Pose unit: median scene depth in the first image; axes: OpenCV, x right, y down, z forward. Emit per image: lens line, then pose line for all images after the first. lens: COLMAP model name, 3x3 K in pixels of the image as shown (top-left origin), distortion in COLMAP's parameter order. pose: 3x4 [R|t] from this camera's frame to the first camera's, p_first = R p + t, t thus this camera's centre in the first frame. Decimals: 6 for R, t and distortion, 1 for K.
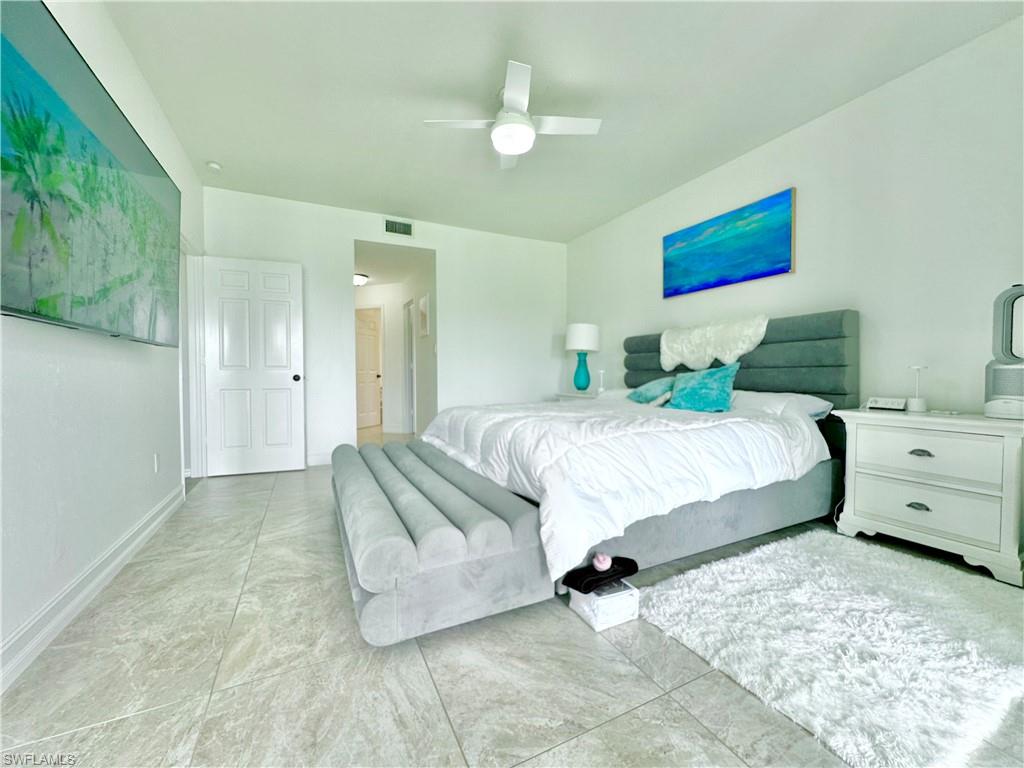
lens RADIAL K [[407.6, 0, 519.3], [0, 407.6, 384.9], [0, 0, 1]] dist [-0.001295, 0.000392]
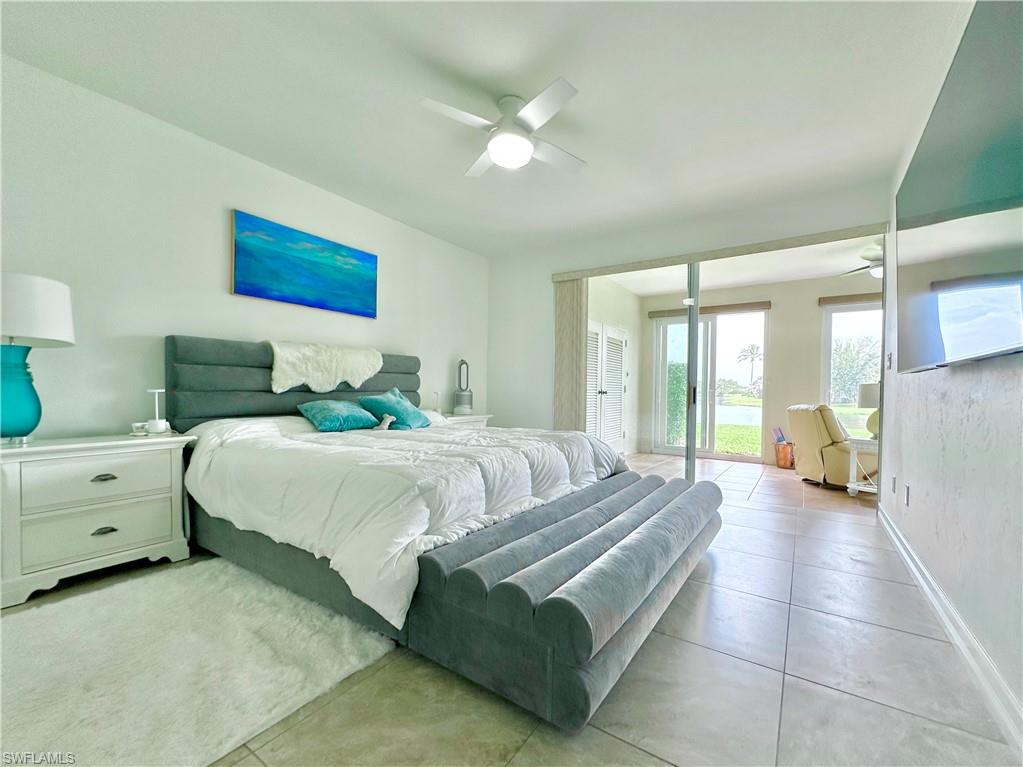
lens RADIAL K [[421.6, 0, 522.5], [0, 421.6, 391.9], [0, 0, 1]] dist [0.000721, 0.000081]
pose [[-0.482643, -0.002862, 0.875813, -0.587449], [0.014851, 0.999824, 0.011451, -0.038602], [-0.875692, 0.018533, -0.482515, 0.966764]]
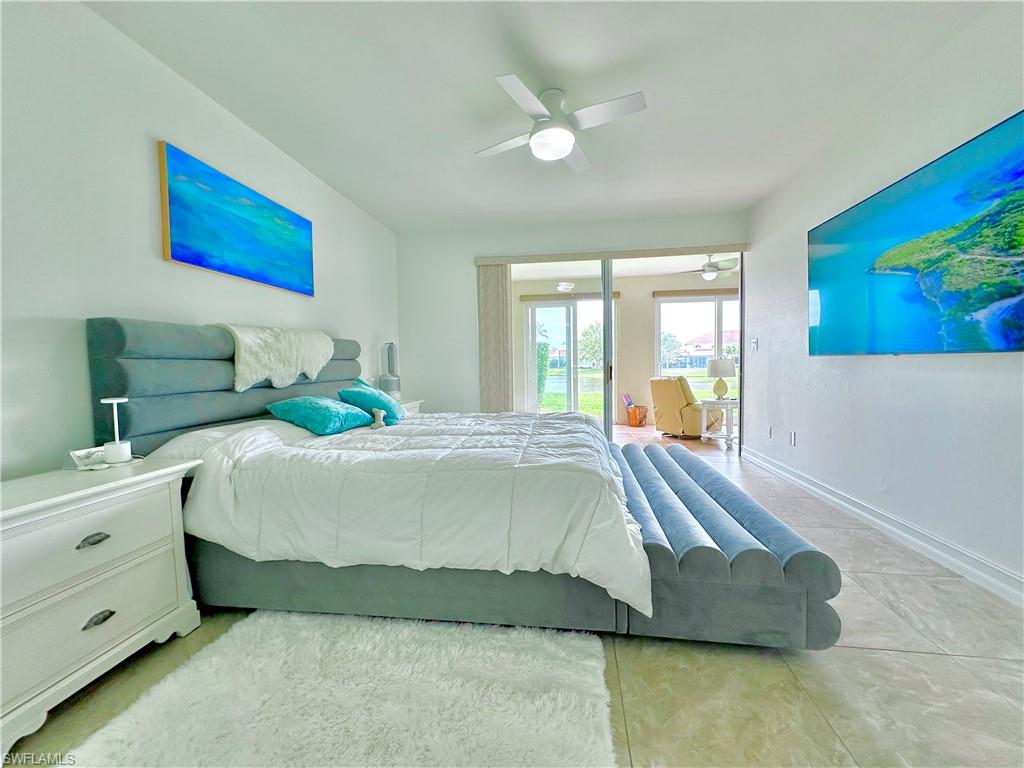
lens RADIAL K [[407.6, 0, 510.9], [0, 407.6, 380.9], [0, 0, 1]] dist [-0.001295, 0.000392]
pose [[-0.805379, -0.003764, 0.592748, -0.339212], [0.038593, 0.997525, 0.058771, -0.070753], [-0.591502, 0.070209, -0.803241, 1.237877]]
